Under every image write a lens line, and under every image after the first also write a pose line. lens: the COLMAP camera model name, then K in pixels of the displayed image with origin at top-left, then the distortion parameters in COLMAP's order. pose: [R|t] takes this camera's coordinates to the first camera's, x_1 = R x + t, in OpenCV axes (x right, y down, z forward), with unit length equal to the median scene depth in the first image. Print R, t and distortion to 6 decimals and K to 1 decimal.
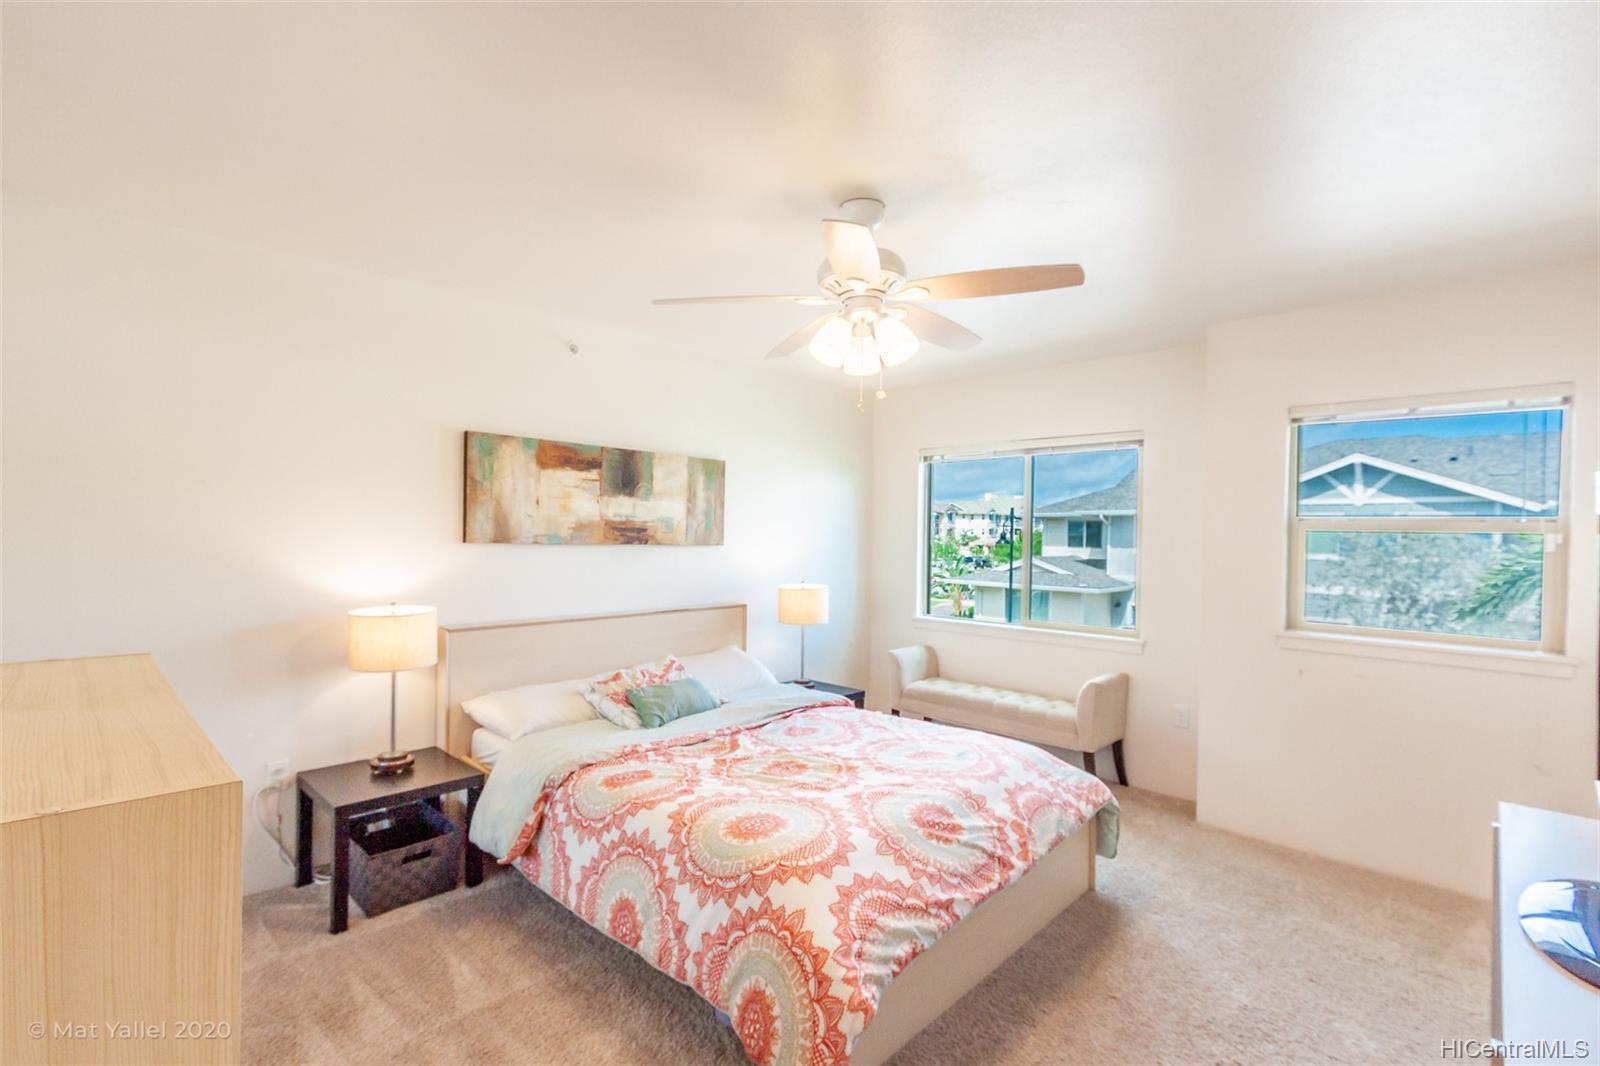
lens RADIAL K [[732.7, 0, 793.2], [0, 732.7, 530.2], [0, 0, 1]] dist [-0.001371, -0.000144]
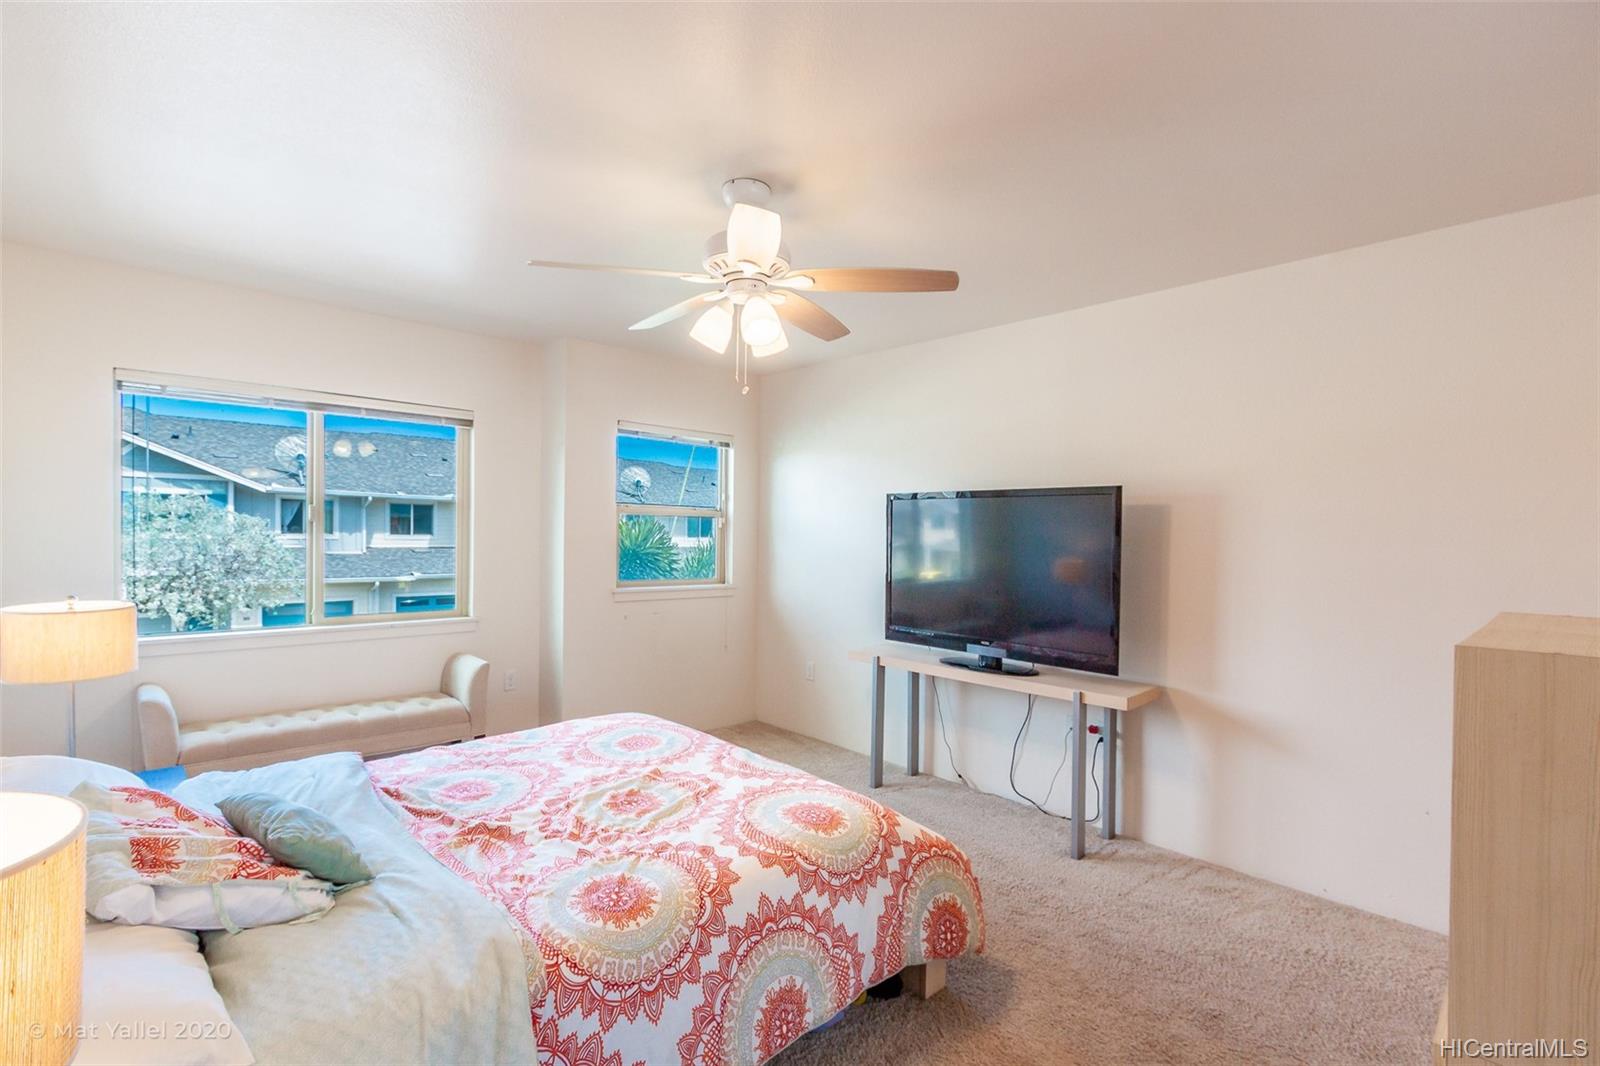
lens RADIAL K [[732.7, 0, 793.2], [0, 732.7, 530.2], [0, 0, 1]] dist [-0.001371, -0.000144]
pose [[0.043930, -0.012936, 0.998951, -0.609828], [-0.021093, 0.999681, 0.013873, 0.006347], [-0.998812, -0.021681, 0.043643, 0.595085]]
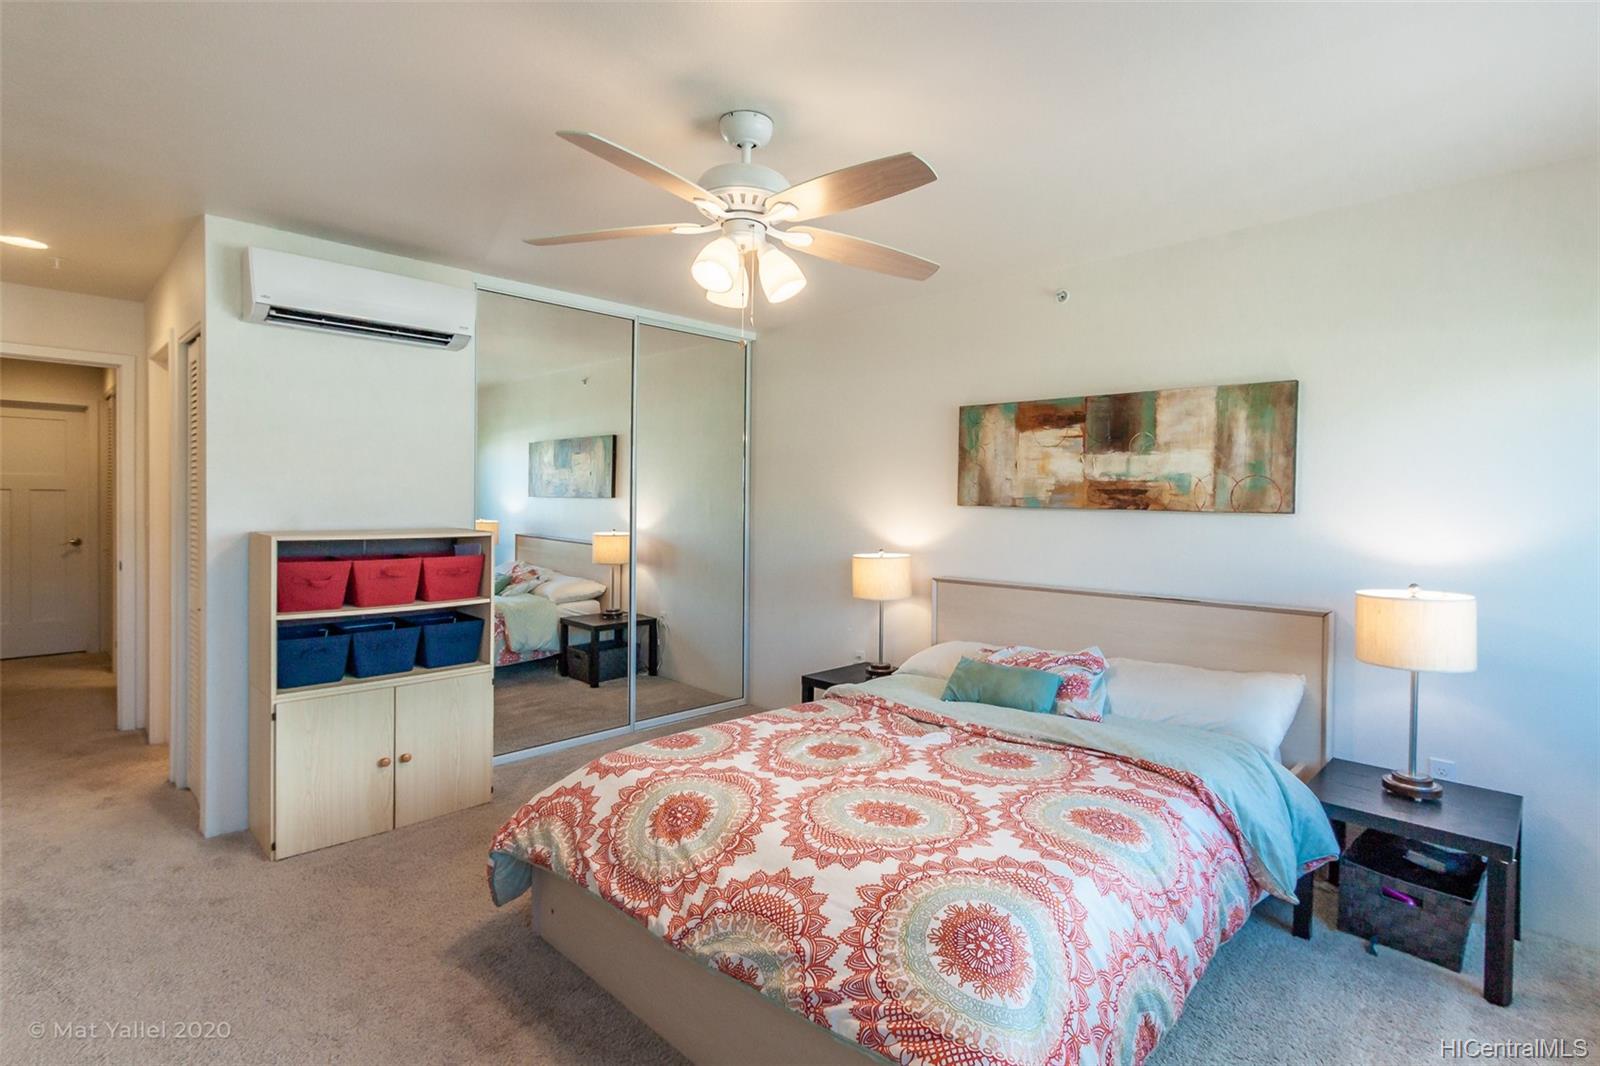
lens RADIAL K [[740.1, 0, 805.6], [0, 740.1, 507.0], [0, 0, 1]] dist [0.000493, -0.000021]
pose [[0.023222, -0.003766, -0.999723, 0.671372], [-0.004815, 0.999981, -0.003879, 0.024345], [0.999719, 0.004903, 0.023203, 0.709541]]
